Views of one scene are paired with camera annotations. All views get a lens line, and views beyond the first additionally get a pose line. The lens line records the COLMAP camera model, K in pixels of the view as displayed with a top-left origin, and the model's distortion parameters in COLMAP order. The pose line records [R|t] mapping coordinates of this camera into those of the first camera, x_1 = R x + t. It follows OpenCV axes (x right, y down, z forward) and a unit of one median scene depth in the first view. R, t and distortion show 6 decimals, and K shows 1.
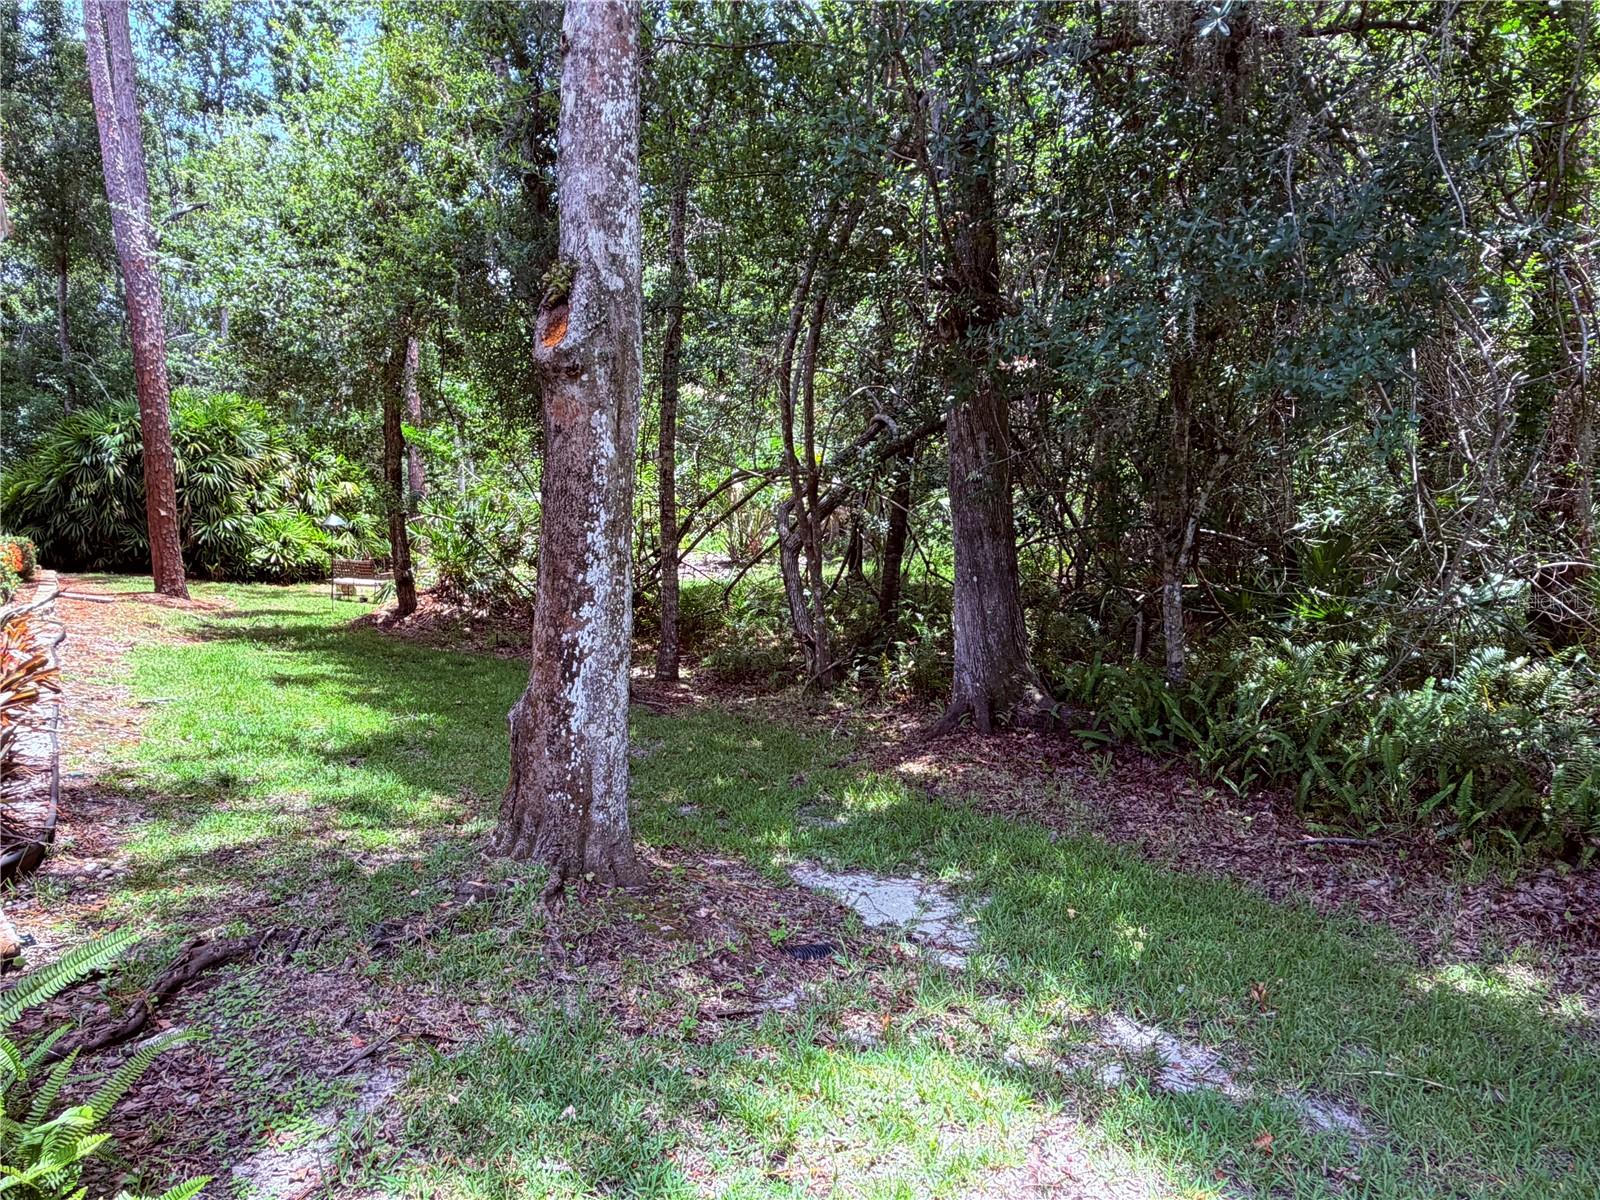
lens RADIAL K [[1016.3, 0, 797.1], [0, 1016.3, 606.3], [0, 0, 1]] dist [-0.001766, 0.000700]
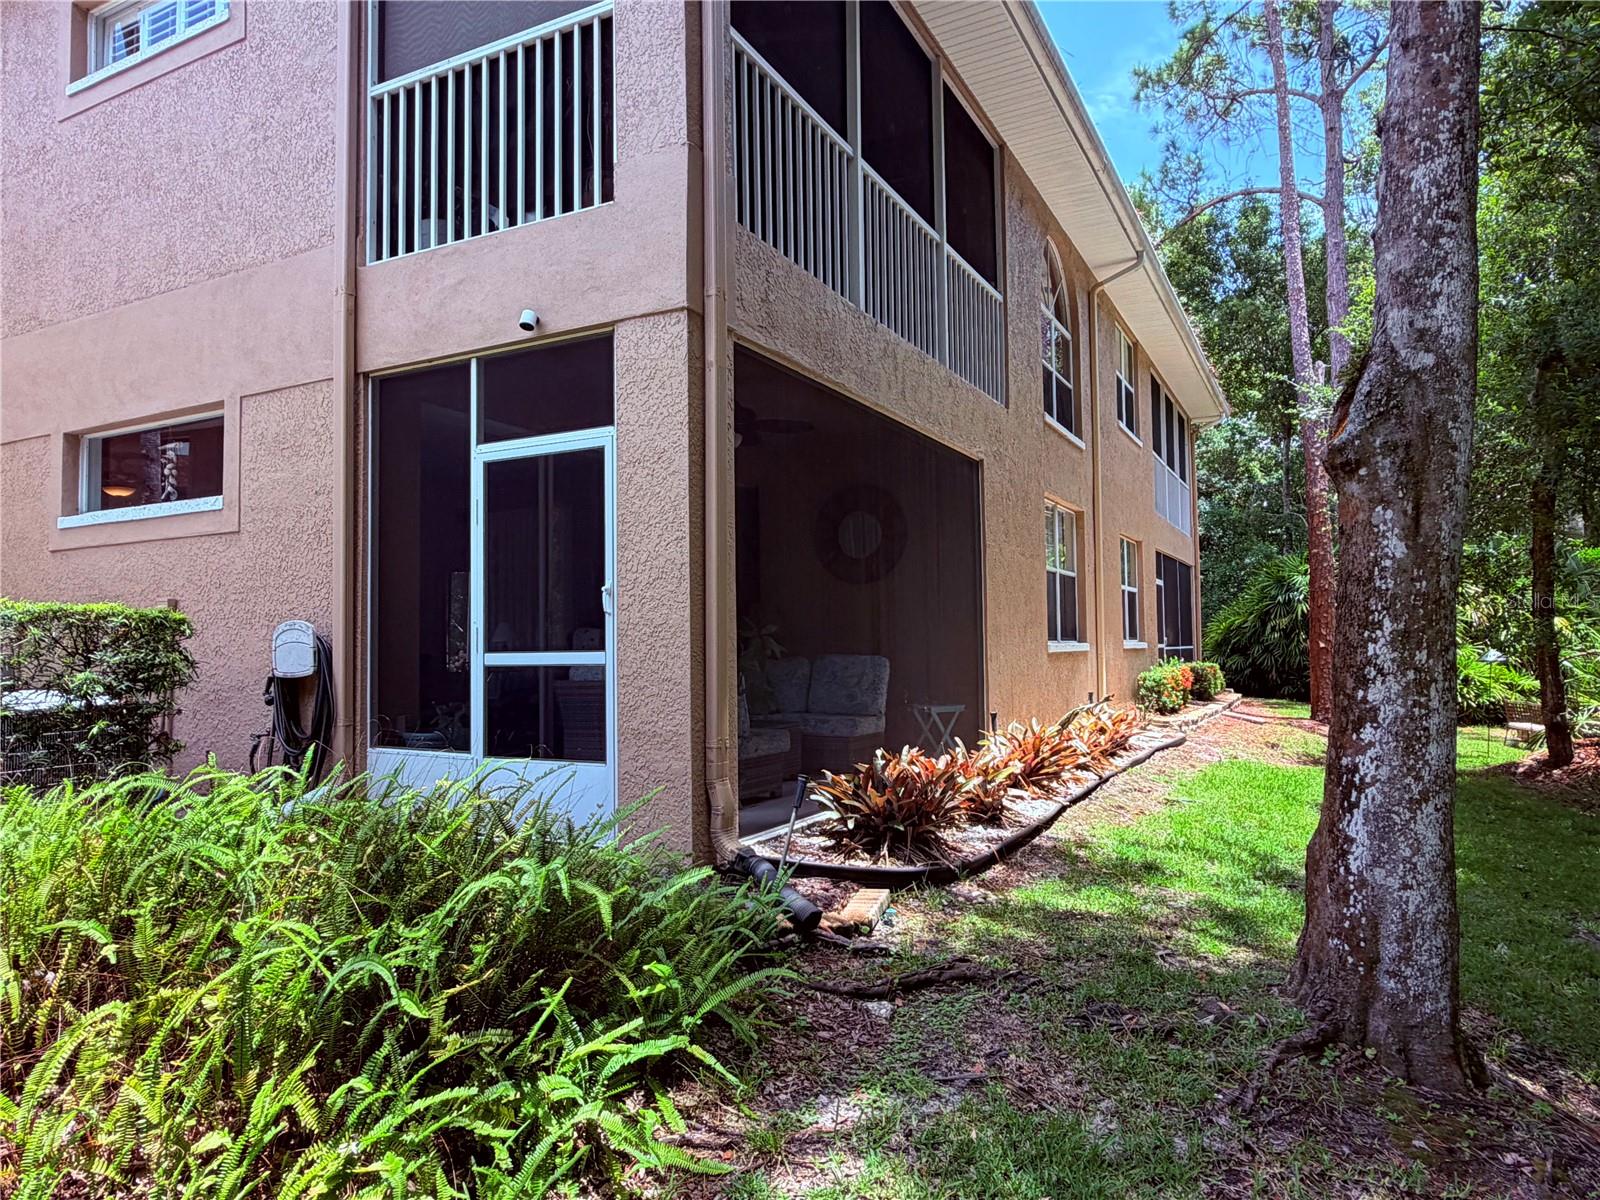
lens RADIAL K [[1016.3, 0, 797.4], [0, 1016.3, 594.4], [0, 0, 1]] dist [-0.001766, 0.000700]
pose [[0.455965, -0.027268, -0.889580, 0.346135], [-0.104452, 0.990983, -0.083914, 0.010675], [0.883847, 0.131180, 0.449006, 0.158061]]
